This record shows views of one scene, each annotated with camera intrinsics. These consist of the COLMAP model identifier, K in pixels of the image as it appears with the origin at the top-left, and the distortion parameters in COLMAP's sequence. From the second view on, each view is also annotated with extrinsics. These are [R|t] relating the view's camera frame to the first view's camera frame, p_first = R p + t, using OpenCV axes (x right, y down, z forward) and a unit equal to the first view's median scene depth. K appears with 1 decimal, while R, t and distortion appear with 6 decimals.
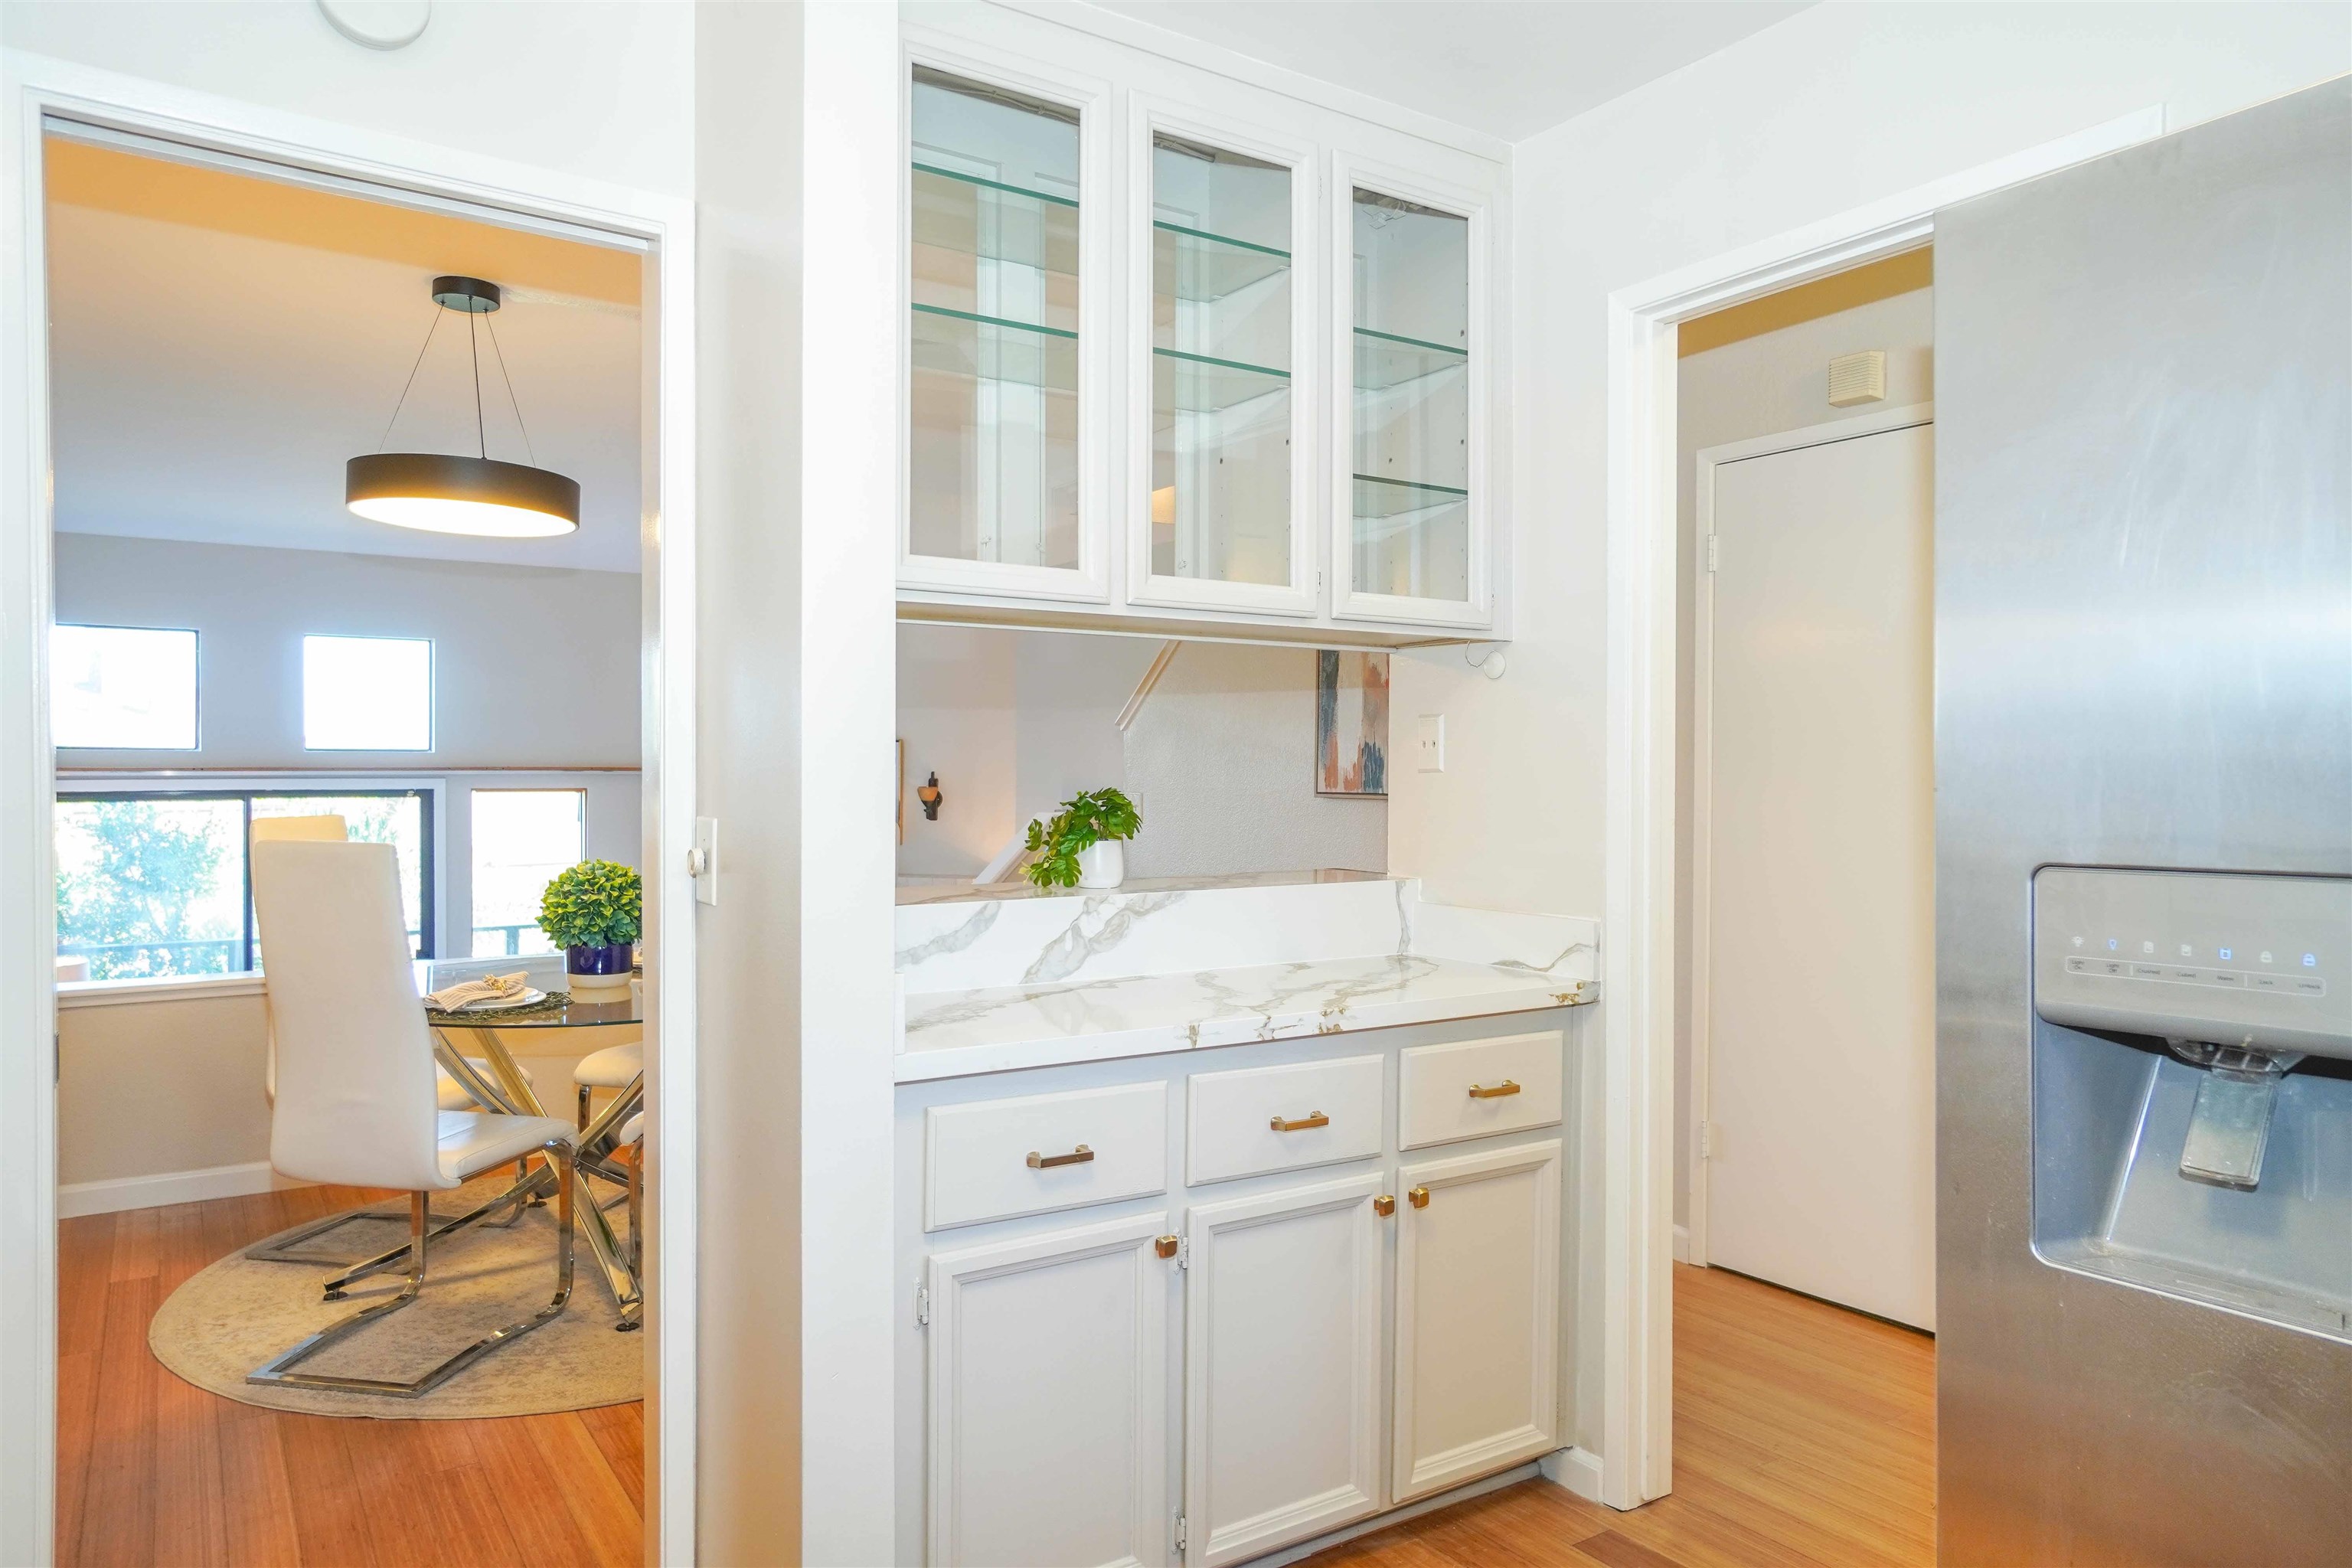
lens RADIAL K [[1723.3, 0, 1230.2], [0, 1723.3, 793.1], [0, 0, 1]] dist [-0.006433, 0.028443]
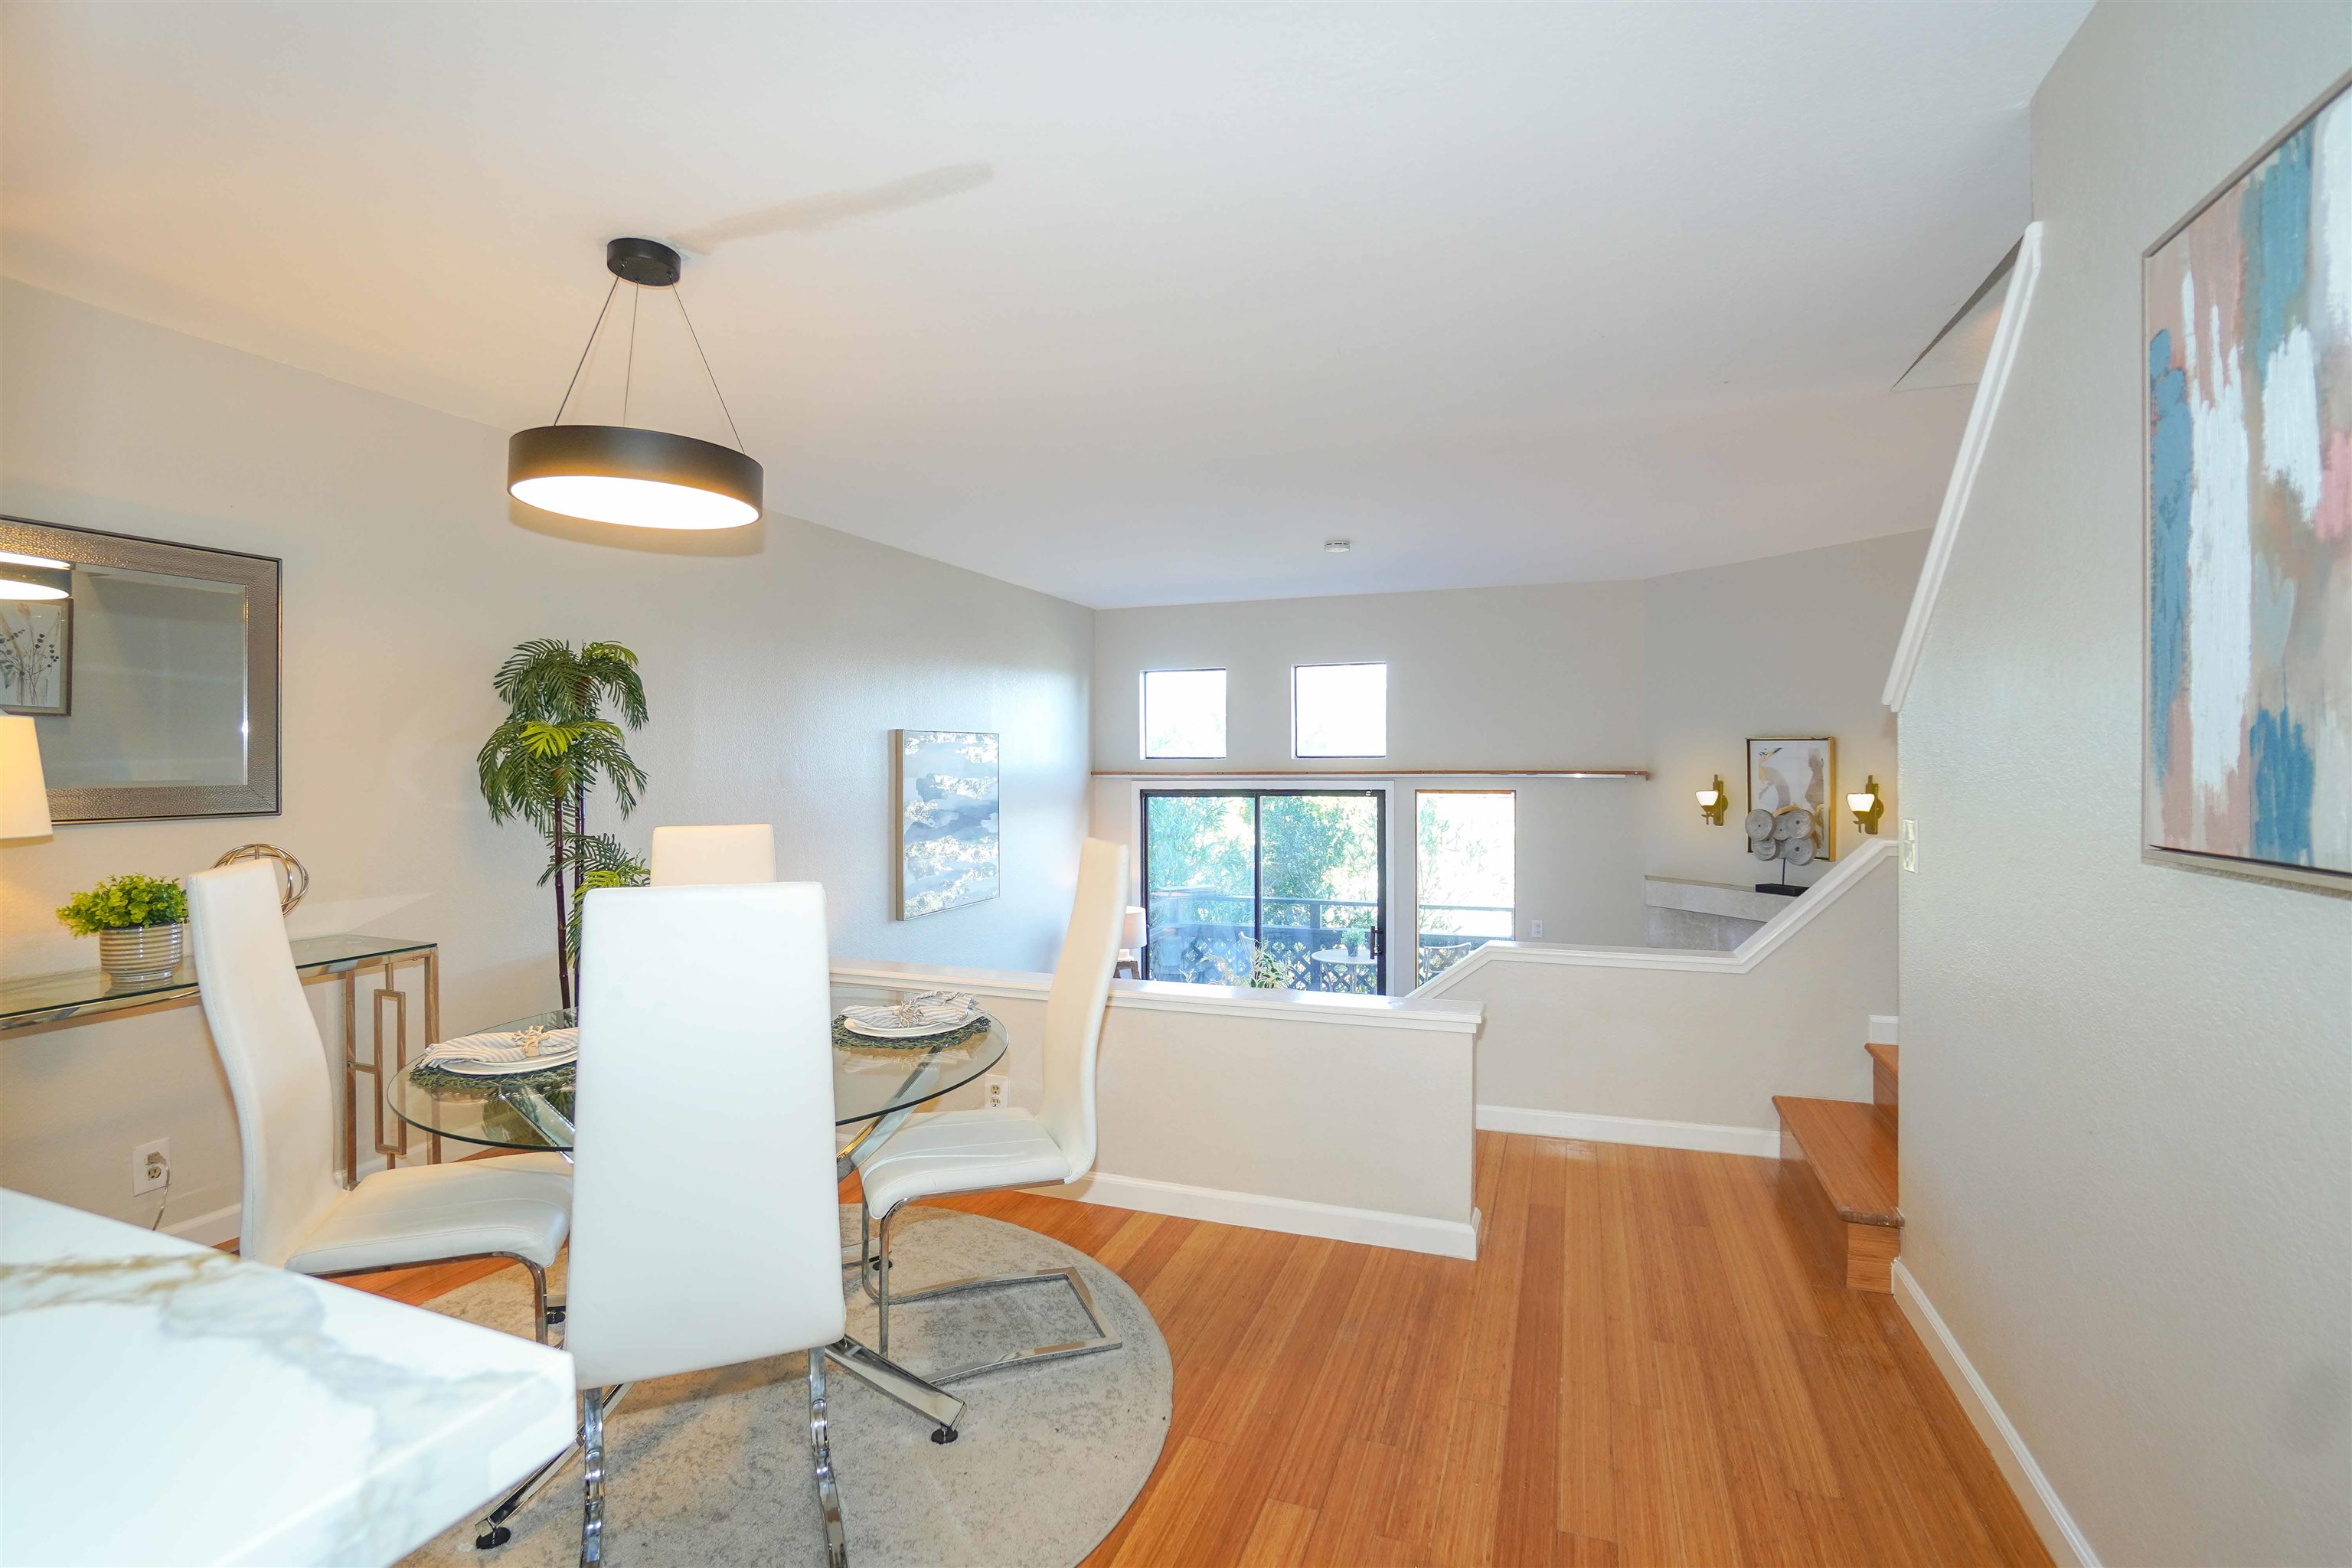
lens RADIAL K [[1118.8, 0, 1159.8], [0, 1118.8, 767.5], [0, 0, 1]] dist [-0.070972, 0.025776]
pose [[0.536217, -0.004054, -0.844070, 0.177917], [-0.007113, 0.999931, -0.009321, -0.018380], [0.844050, 0.011002, 0.536151, 0.904971]]
